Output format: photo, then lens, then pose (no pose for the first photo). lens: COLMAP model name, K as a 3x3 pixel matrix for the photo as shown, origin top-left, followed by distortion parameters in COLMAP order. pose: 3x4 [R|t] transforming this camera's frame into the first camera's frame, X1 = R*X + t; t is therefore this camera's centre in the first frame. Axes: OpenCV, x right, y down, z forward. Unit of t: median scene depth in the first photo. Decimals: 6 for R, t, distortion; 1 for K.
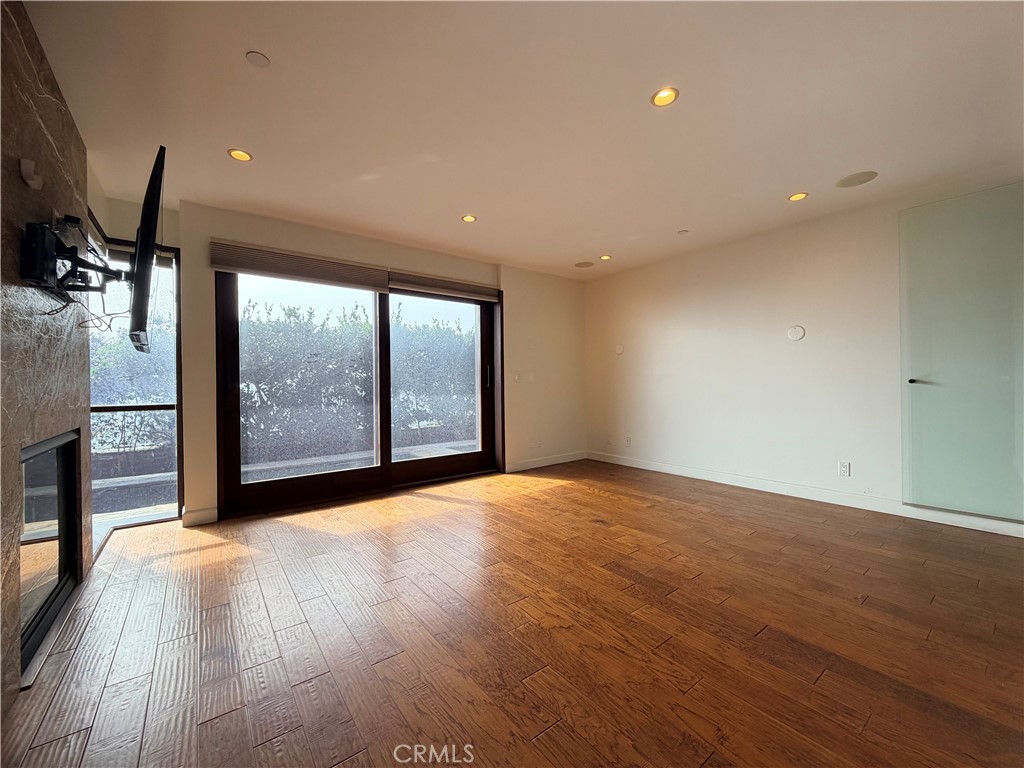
lens RADIAL K [[410.2, 0, 514.0], [0, 410.2, 384.3], [0, 0, 1]] dist [0.000975, -0.000027]
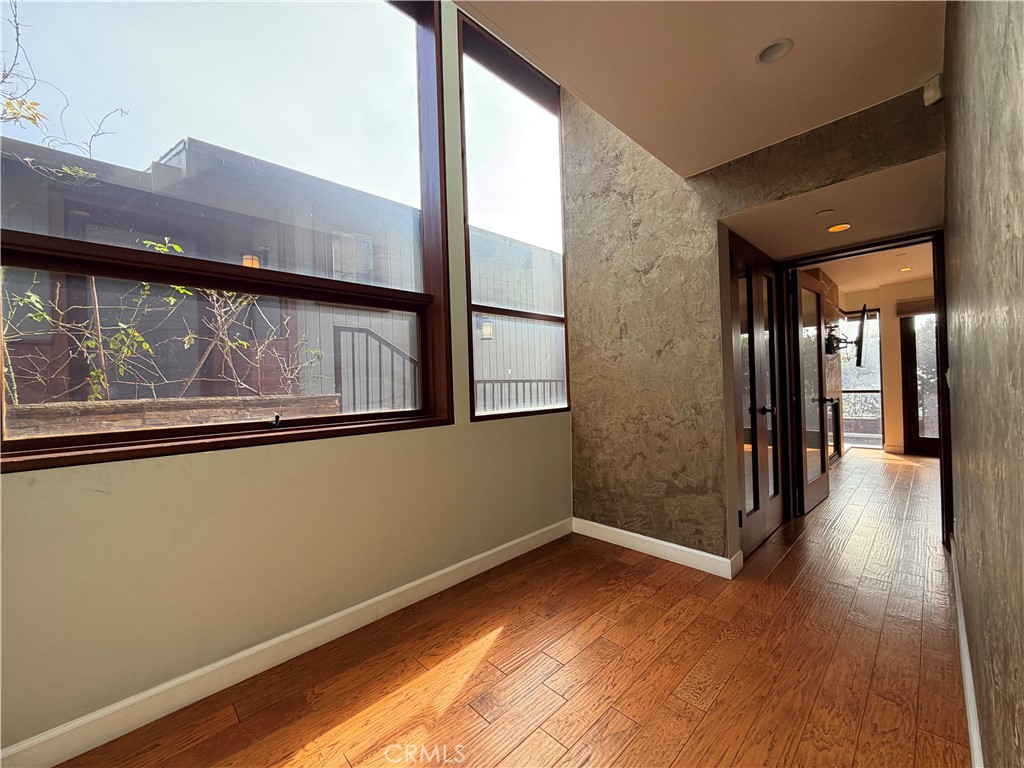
lens RADIAL K [[410.2, 0, 513.5], [0, 410.2, 379.9], [0, 0, 1]] dist [0.000975, -0.000027]
pose [[0.118346, -0.003734, -0.992965, 0.879009], [0.030907, 0.999522, -0.000075, -0.051221], [0.992491, -0.030681, 0.118405, -0.927005]]
